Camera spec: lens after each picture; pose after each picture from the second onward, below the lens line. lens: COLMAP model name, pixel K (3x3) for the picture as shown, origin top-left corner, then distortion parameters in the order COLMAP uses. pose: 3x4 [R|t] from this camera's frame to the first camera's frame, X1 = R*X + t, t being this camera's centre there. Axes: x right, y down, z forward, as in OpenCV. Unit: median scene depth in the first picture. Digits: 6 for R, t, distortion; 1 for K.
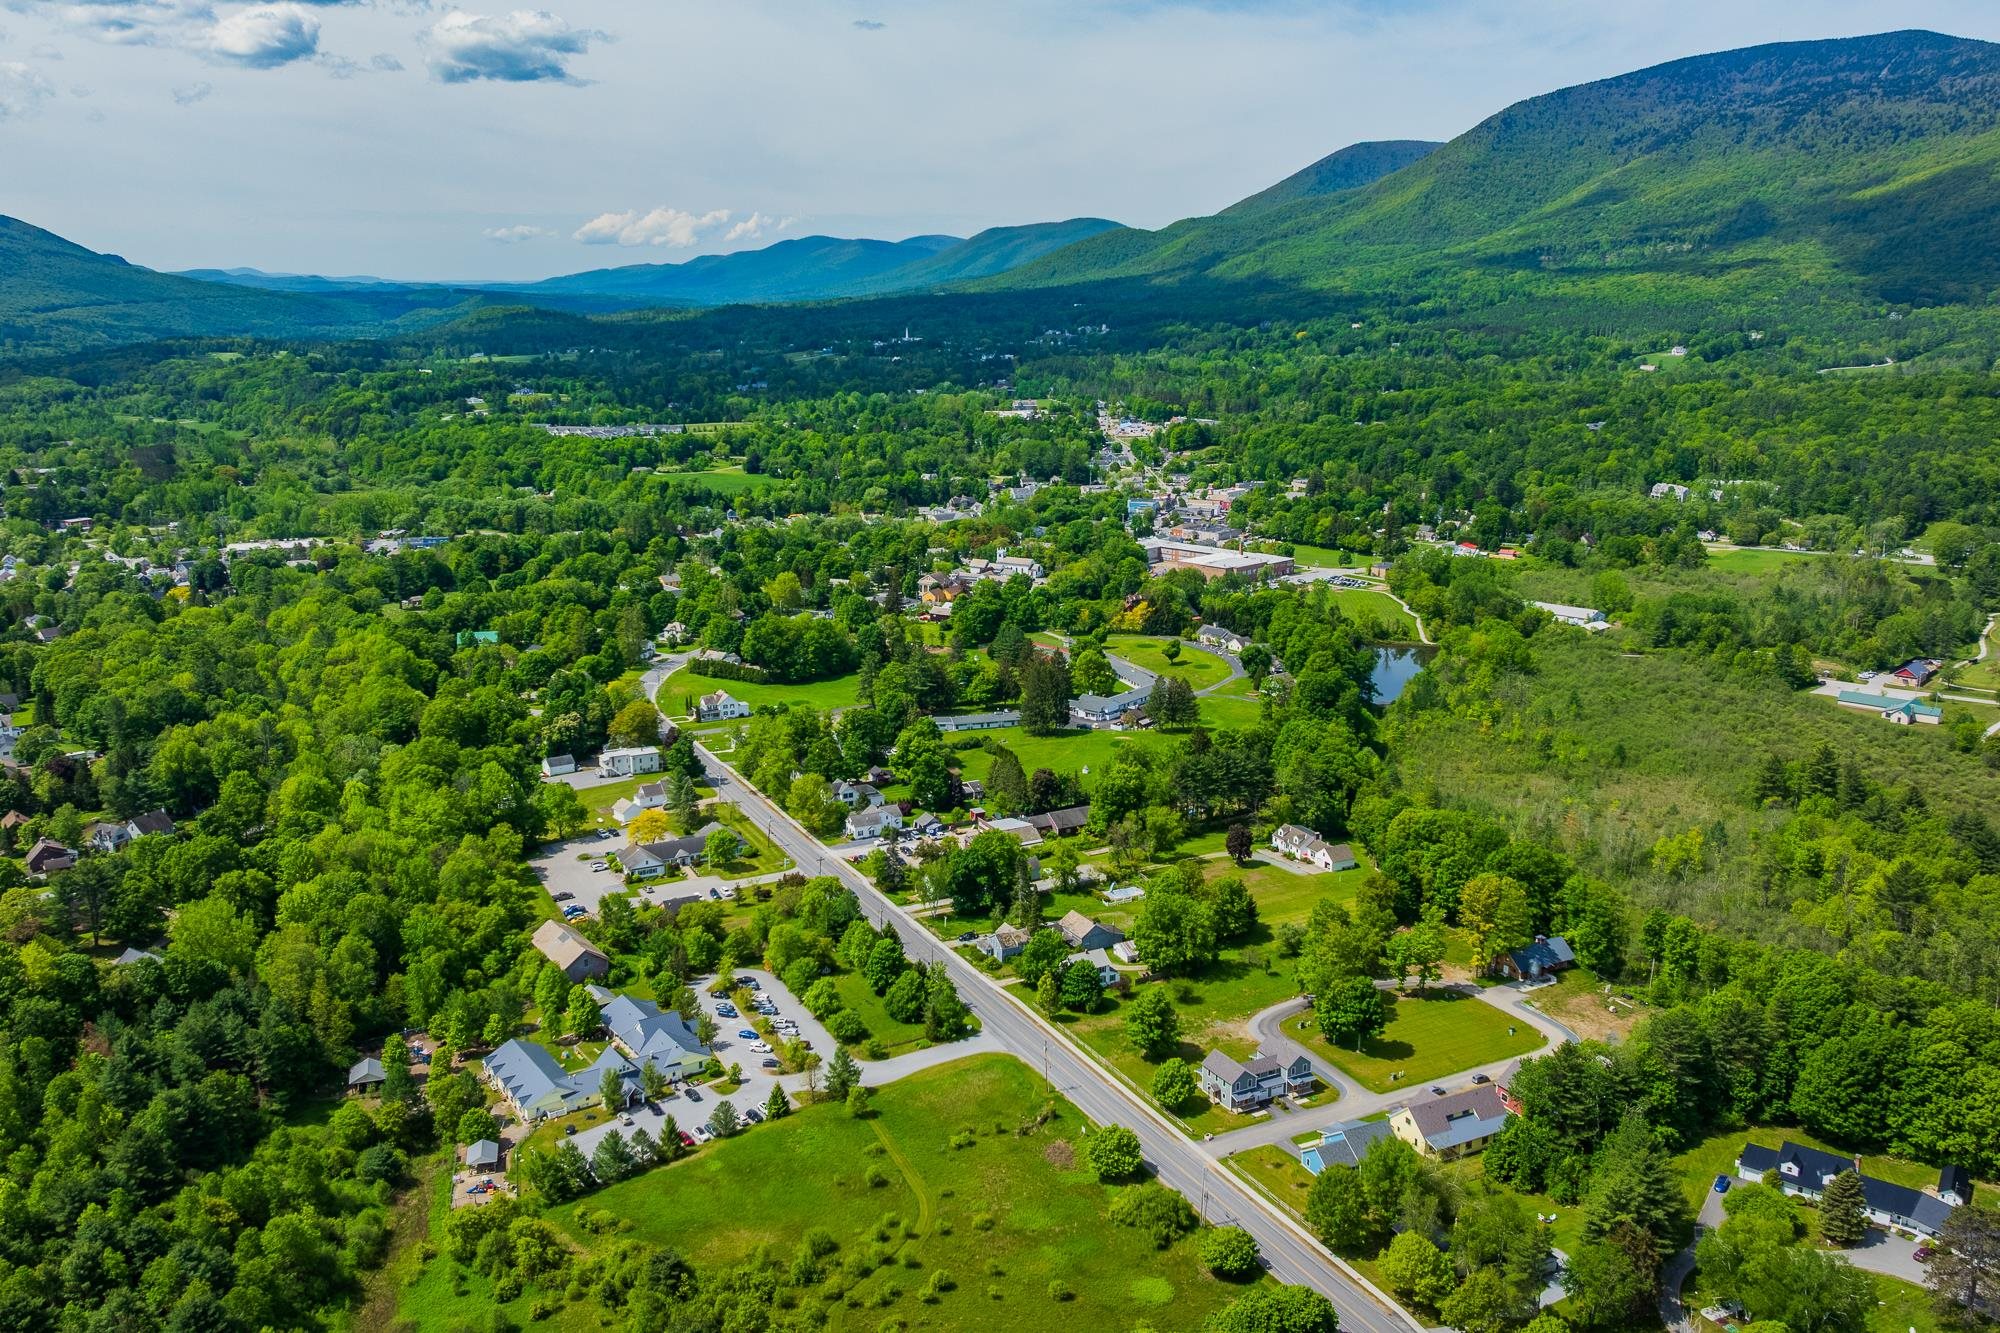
lens RADIAL K [[1662.3, 0, 1014.5], [0, 1662.3, 658.0], [0, 0, 1]] dist [-0.008915, -0.035503]
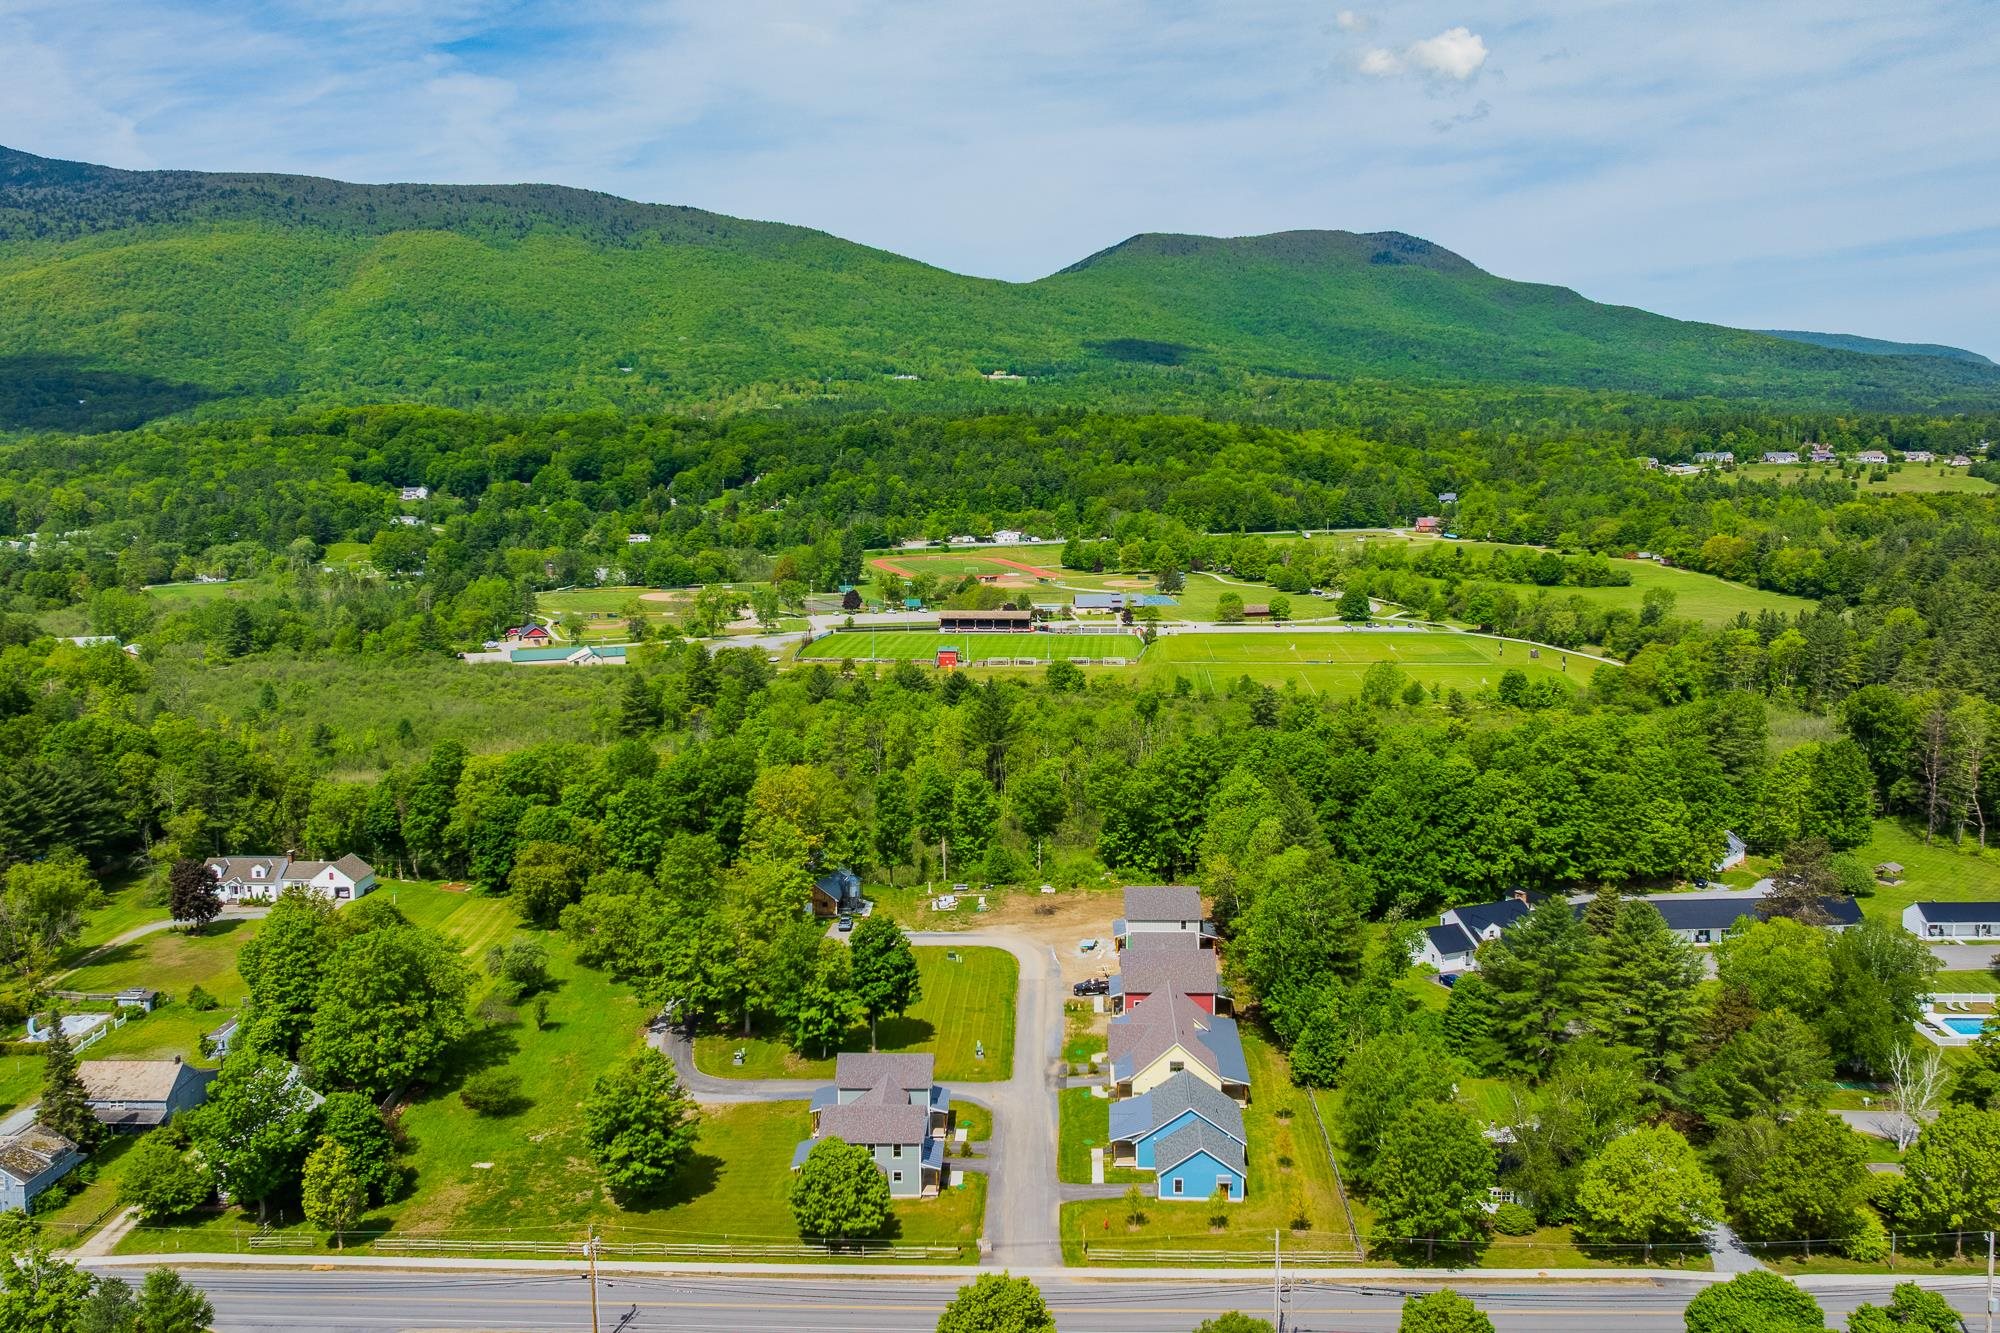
lens RADIAL K [[1662.3, 0, 1014.5], [0, 1662.3, 658.0], [0, 0, 1]] dist [-0.008915, -0.035503]
pose [[0.479540, -0.118091, 0.869538, -0.268492], [0.195228, 0.980427, 0.025485, 0.107232], [-0.855528, 0.157537, 0.493209, 0.704082]]
